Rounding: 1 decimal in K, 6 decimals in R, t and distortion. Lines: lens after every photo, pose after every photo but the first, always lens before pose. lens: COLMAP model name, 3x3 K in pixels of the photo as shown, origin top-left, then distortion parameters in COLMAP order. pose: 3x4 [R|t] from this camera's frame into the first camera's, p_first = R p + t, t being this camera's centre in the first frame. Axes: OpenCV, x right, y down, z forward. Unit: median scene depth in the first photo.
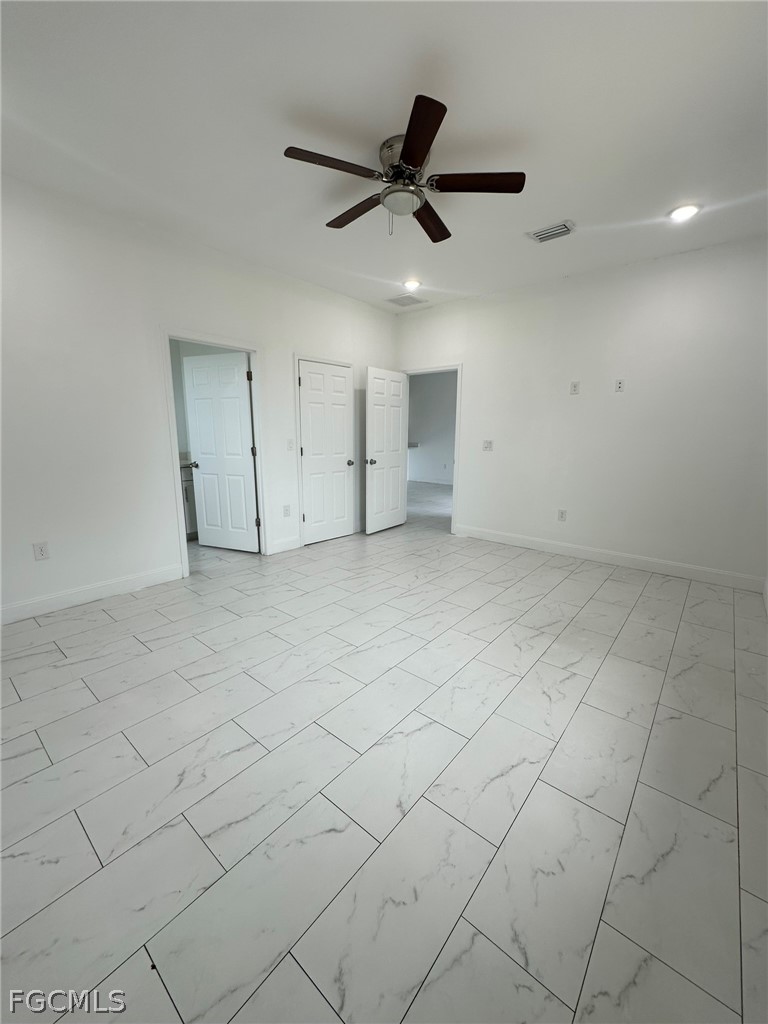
lens RADIAL K [[409.1, 0, 381.2], [0, 409.1, 510.3], [0, 0, 1]] dist [-0.001163, 0.000103]
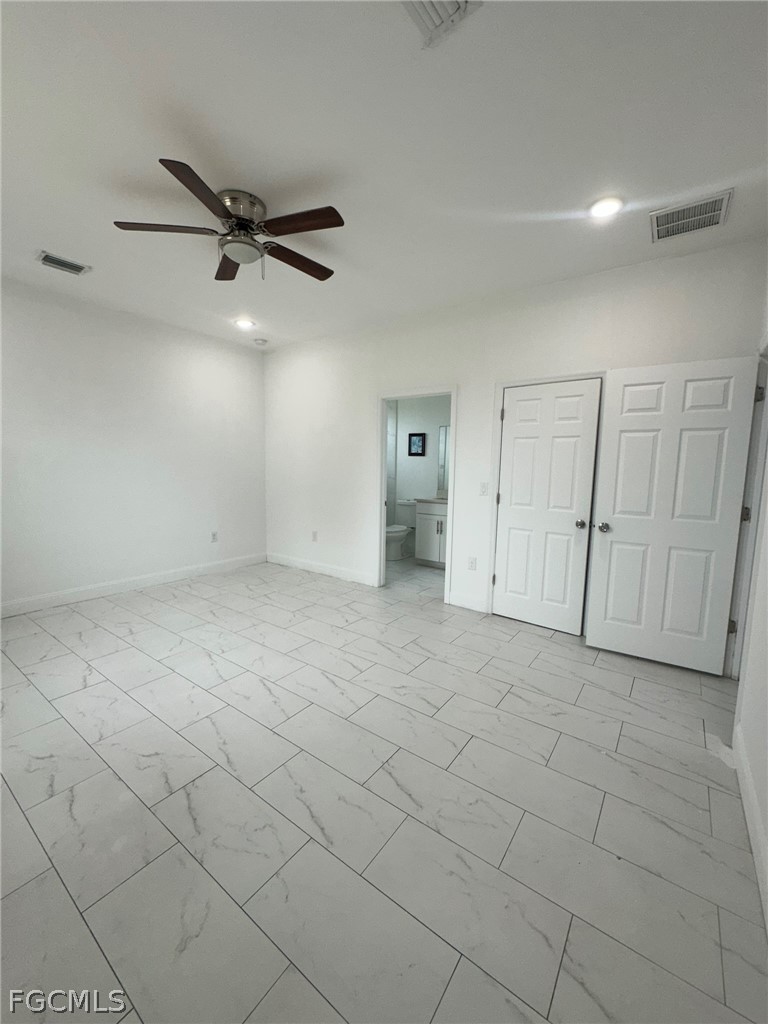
lens RADIAL K [[409.1, 0, 387.7], [0, 409.1, 511.4], [0, 0, 1]] dist [-0.001163, 0.000103]
pose [[0.070642, 0.101092, -0.992366, 0.762487], [-0.207524, 0.974573, 0.084507, -0.179543], [0.975676, 0.199970, 0.089825, 0.910492]]
